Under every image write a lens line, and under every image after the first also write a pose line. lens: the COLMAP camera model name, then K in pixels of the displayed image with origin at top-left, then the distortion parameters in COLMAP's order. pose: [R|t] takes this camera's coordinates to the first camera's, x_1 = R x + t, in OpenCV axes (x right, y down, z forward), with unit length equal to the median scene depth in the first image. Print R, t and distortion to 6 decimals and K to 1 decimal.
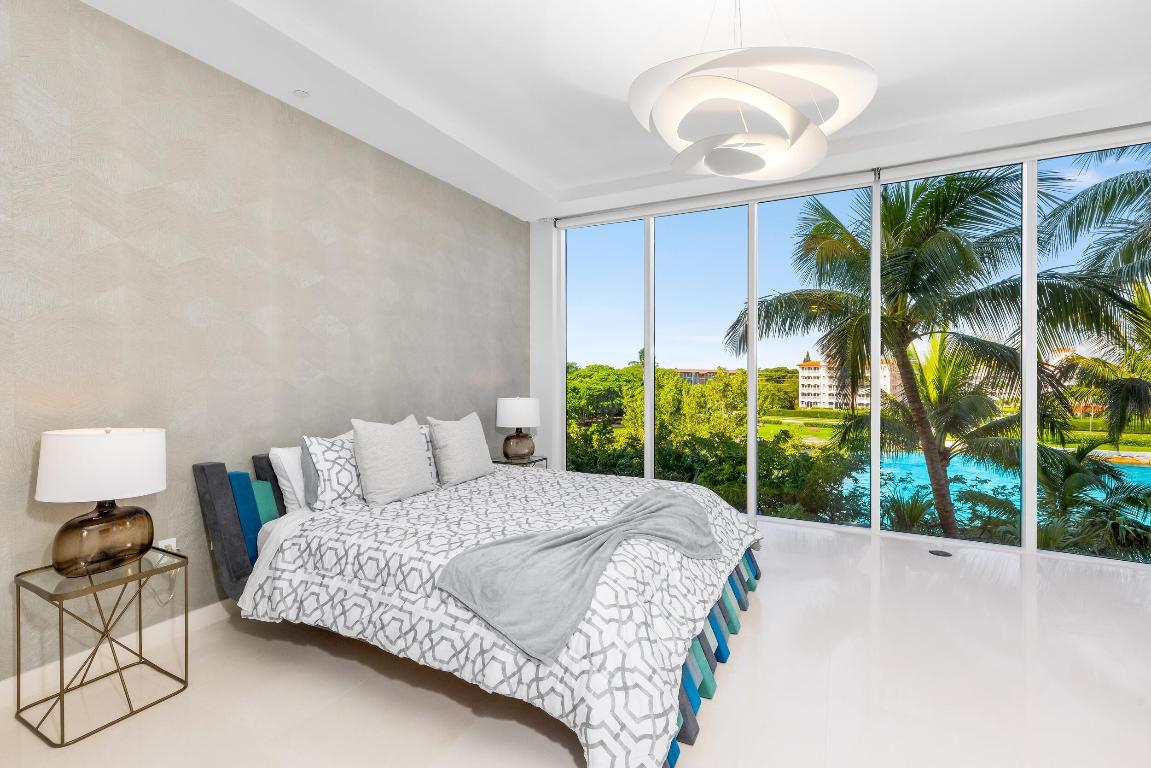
lens RADIAL K [[528.3, 0, 580.1], [0, 528.3, 378.0], [0, 0, 1]] dist [-0.008953, 0.003990]
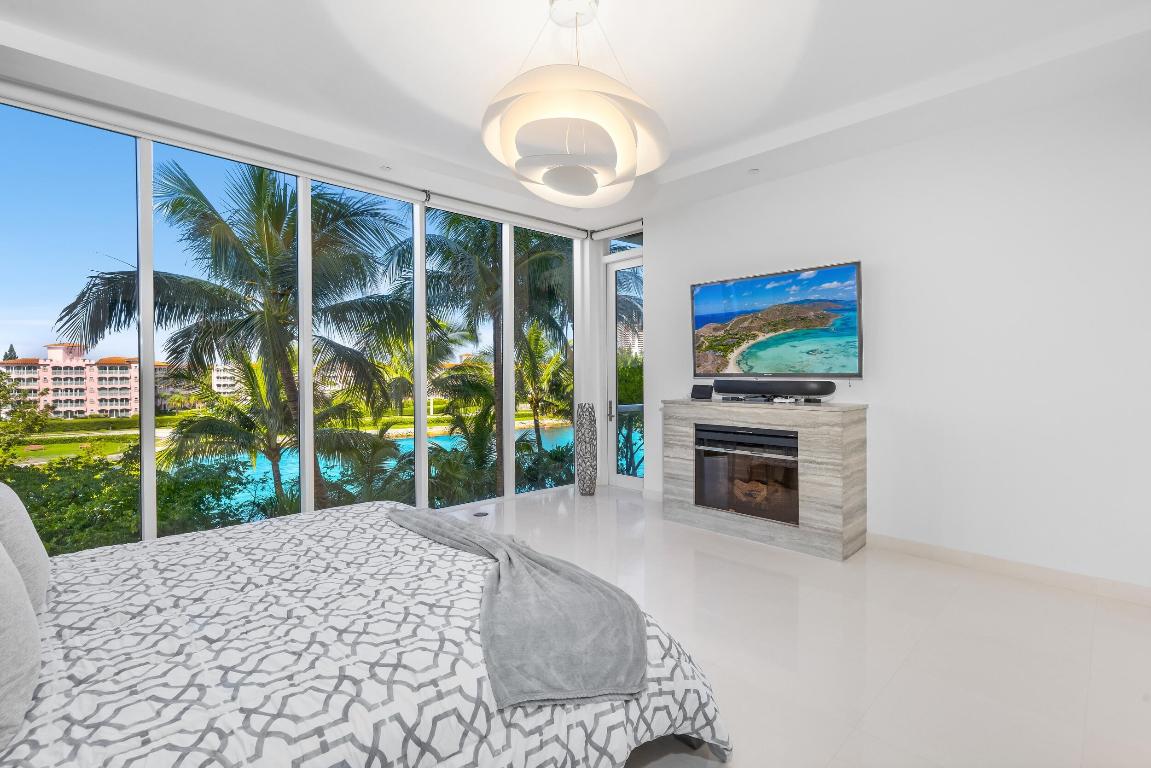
lens RADIAL K [[528.3, 0, 576.8], [0, 528.3, 378.1], [0, 0, 1]] dist [-0.008953, 0.003990]
pose [[0.321235, -0.006667, 0.946976, -0.151099], [0.007957, 0.999959, 0.004341, -0.000558], [-0.946966, 0.006140, 0.321274, 0.127762]]
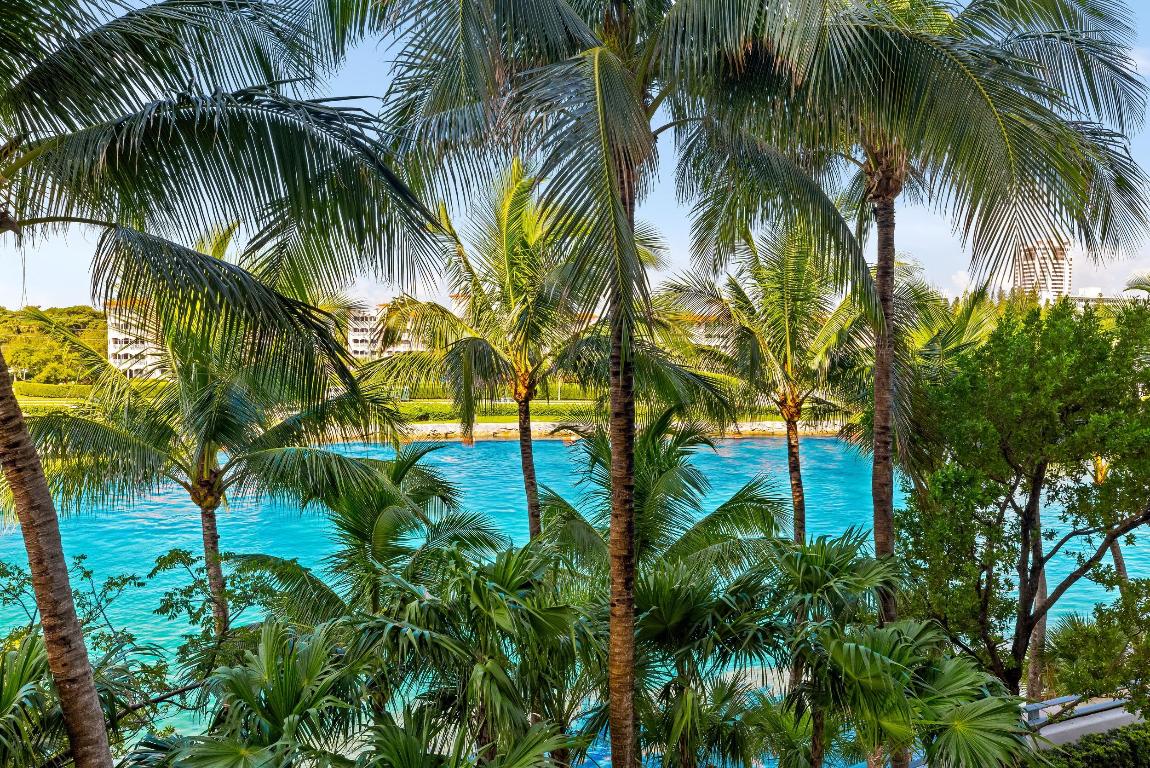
lens RADIAL K [[881.6, 0, 581.0], [0, 881.6, 384.3], [0, 0, 1]] dist [0.030474, -0.036899]
pose [[0.641624, -0.036049, 0.766172, 0.396328], [-0.012937, 0.998244, 0.057802, -0.007823], [-0.766910, -0.046999, 0.640031, 0.269201]]
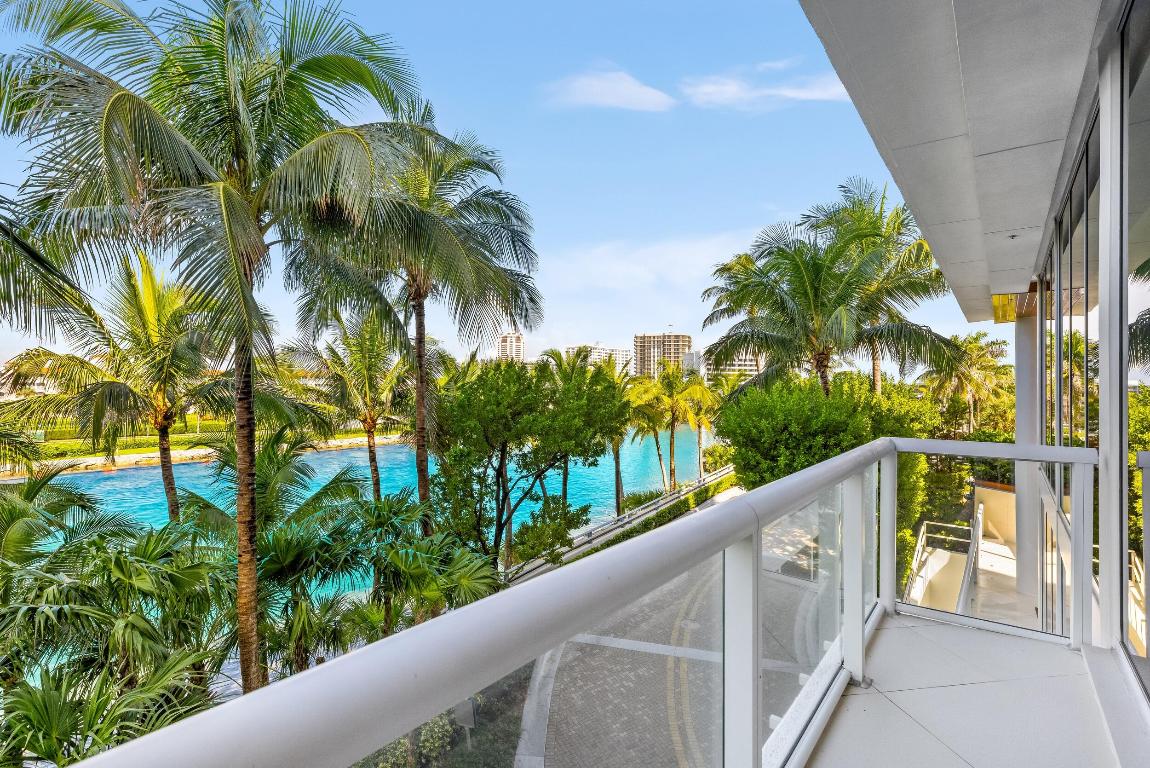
lens RADIAL K [[527.9, 0, 584.1], [0, 527.9, 384.3], [0, 0, 1]] dist [-0.008953, 0.003990]
pose [[0.087730, 0.005955, 0.996126, 0.359370], [0.001426, 0.999980, -0.006103, 0.013492], [-0.996143, 0.001956, 0.087720, 0.229406]]
